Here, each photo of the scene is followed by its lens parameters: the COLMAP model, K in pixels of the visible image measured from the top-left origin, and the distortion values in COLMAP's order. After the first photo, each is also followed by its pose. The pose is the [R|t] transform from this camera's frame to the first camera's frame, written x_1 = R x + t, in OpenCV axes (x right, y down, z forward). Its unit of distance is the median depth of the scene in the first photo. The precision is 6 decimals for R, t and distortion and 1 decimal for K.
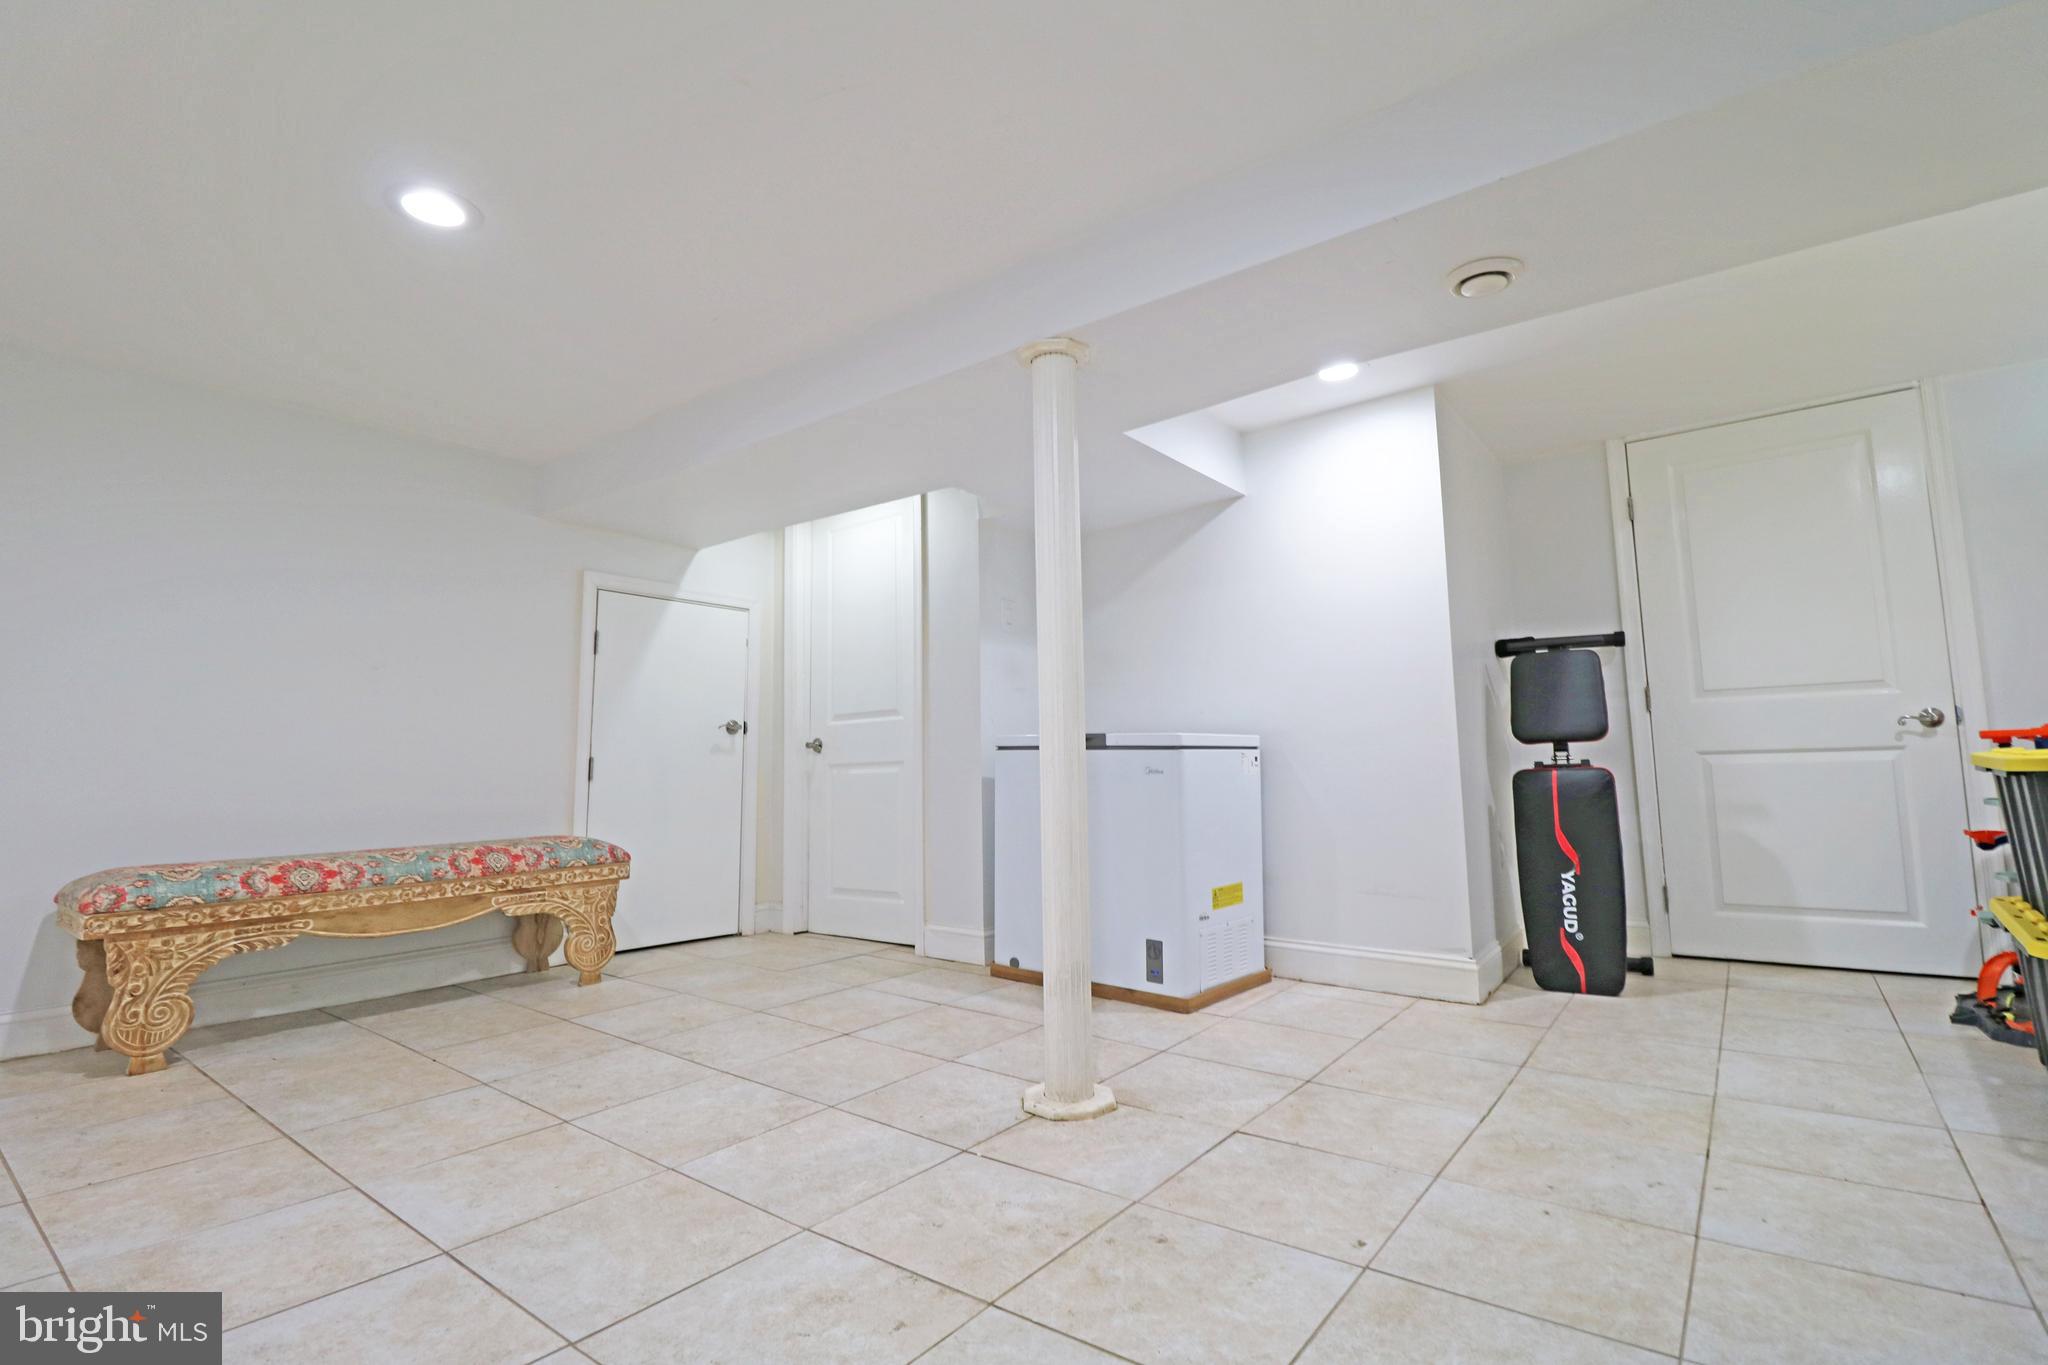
lens RADIAL K [[951.4, 0, 1035.0], [0, 951.4, 663.5], [0, 0, 1]] dist [-0.000705, -0.012364]
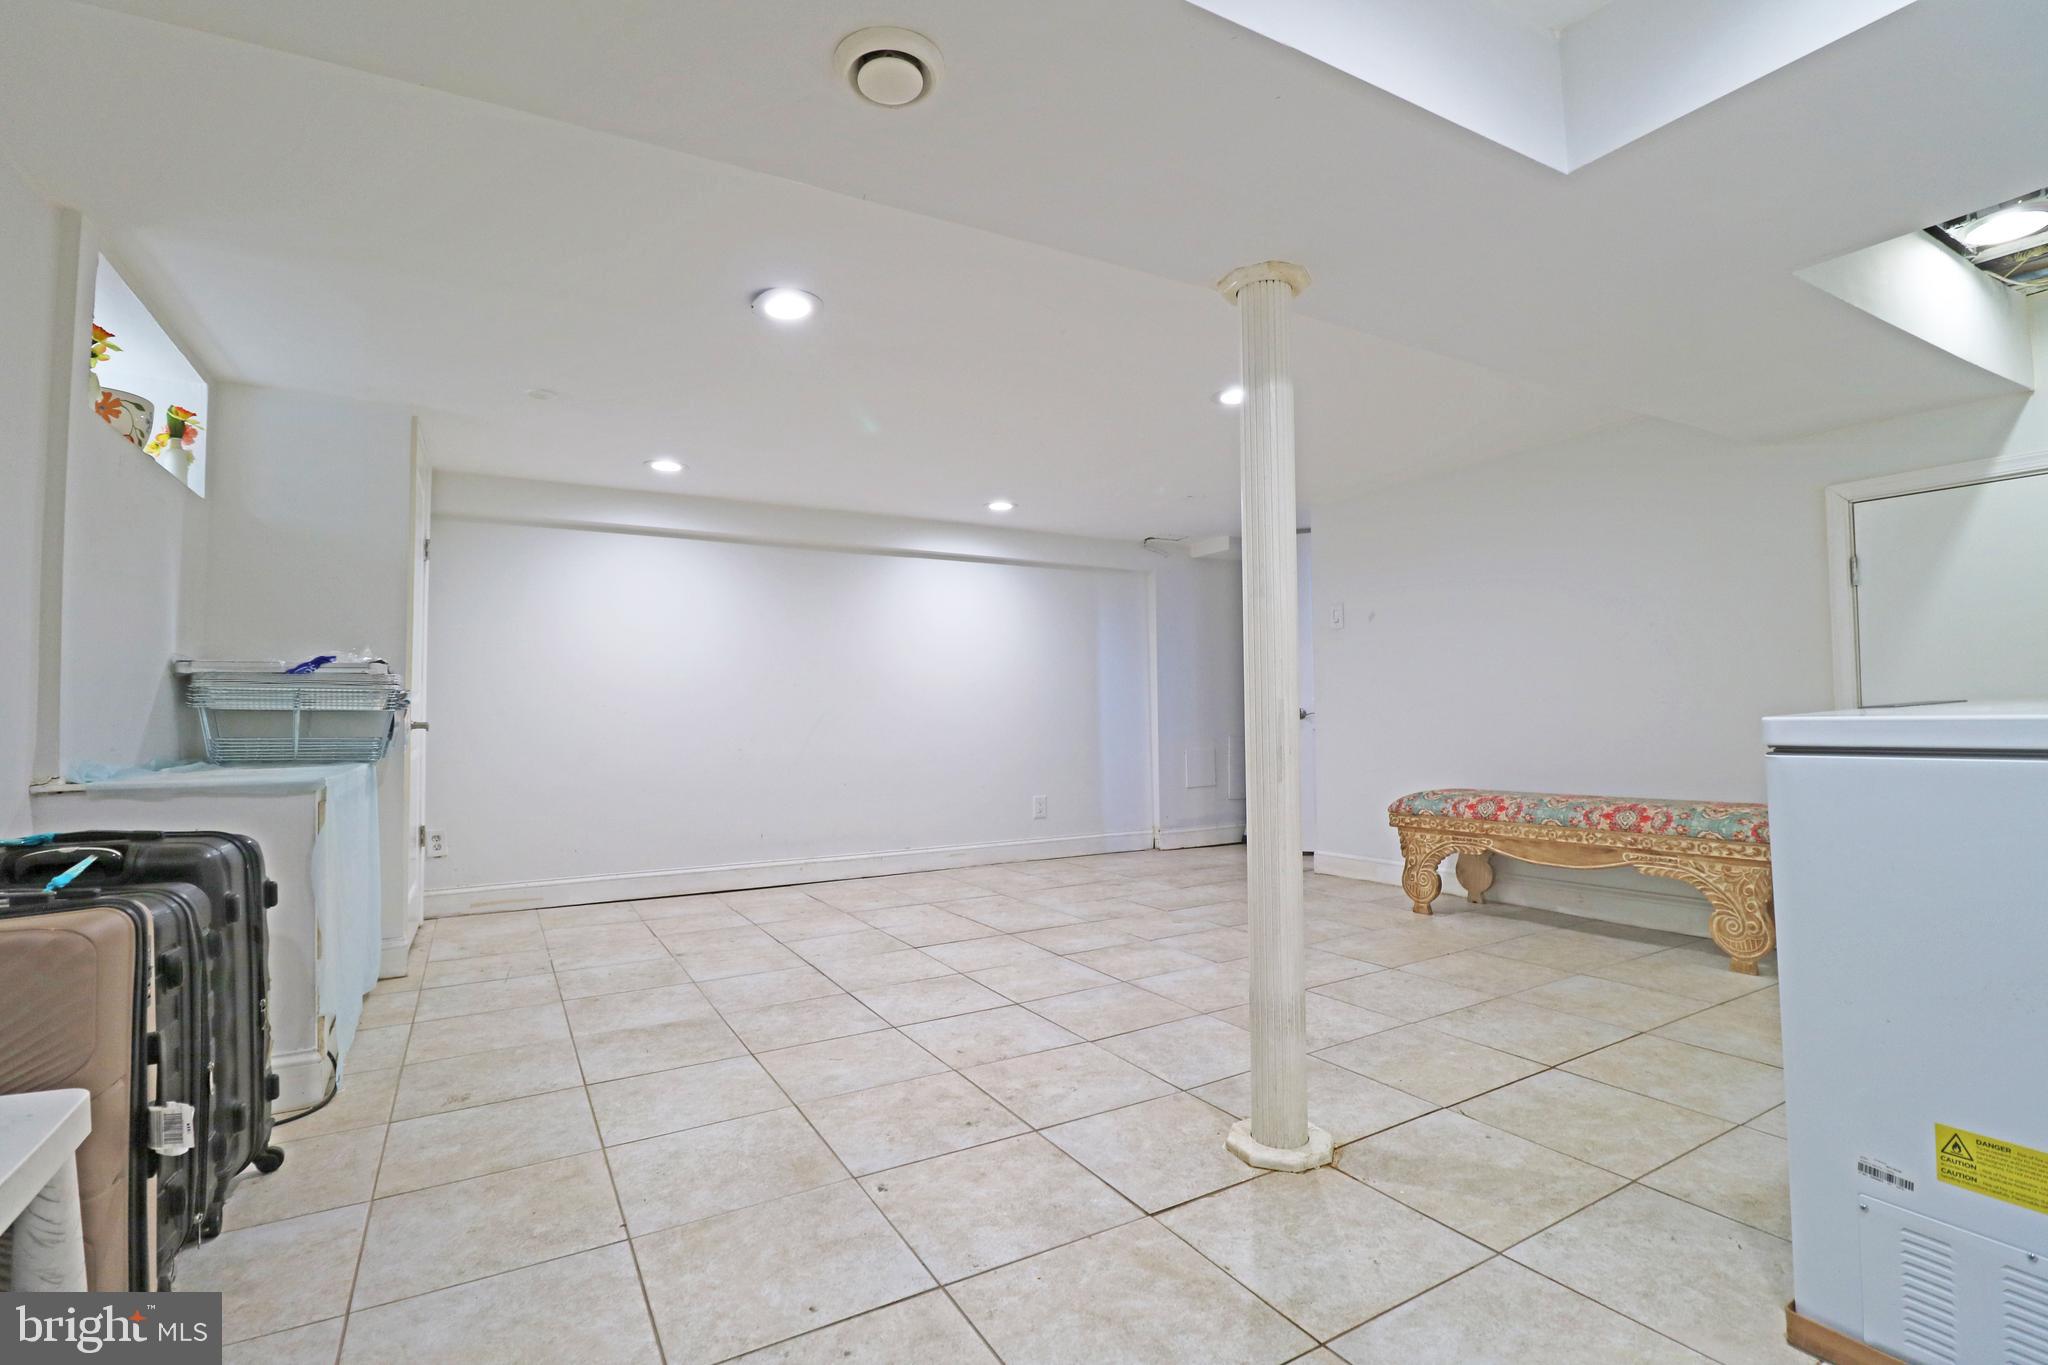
lens RADIAL K [[946.5, 0, 1032.1], [0, 946.5, 673.7], [0, 0, 1]] dist [0.000183, -0.013659]
pose [[-0.389793, -0.016965, -0.920746, 0.799088], [0.125590, 0.989510, -0.071399, 0.049627], [0.912299, -0.143467, -0.383573, 1.003286]]
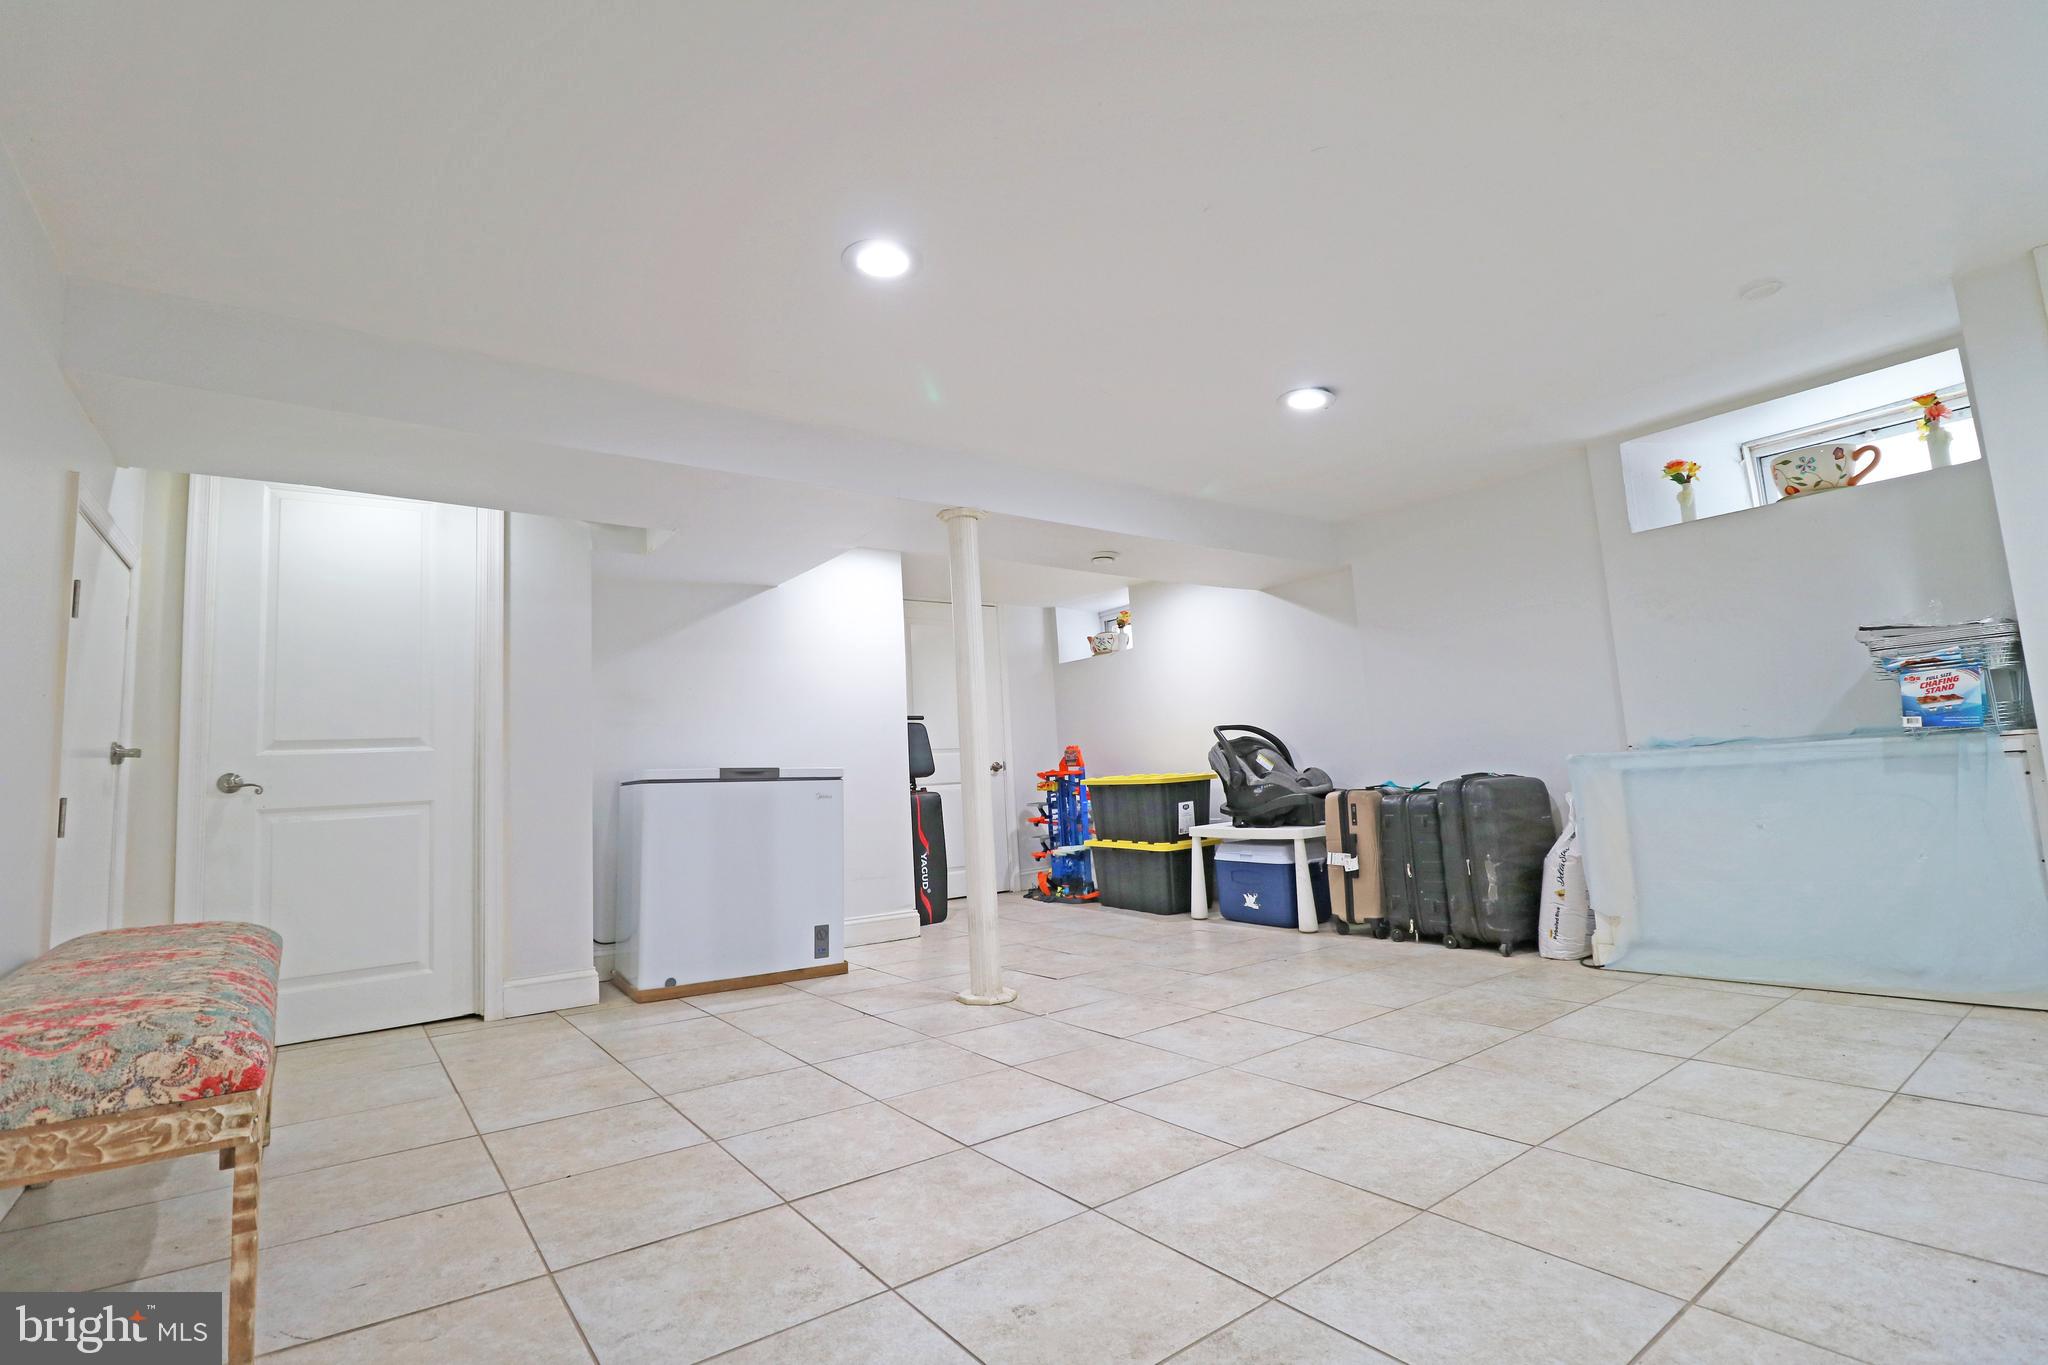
lens RADIAL K [[949.0, 0, 1034.1], [0, 949.0, 669.6], [0, 0, 1]] dist [-0.001595, -0.012583]
pose [[0.271651, 0.115317, 0.955462, -1.271102], [-0.061185, 0.992856, -0.102434, 0.065554], [-0.960449, -0.030634, 0.276767, 0.427230]]
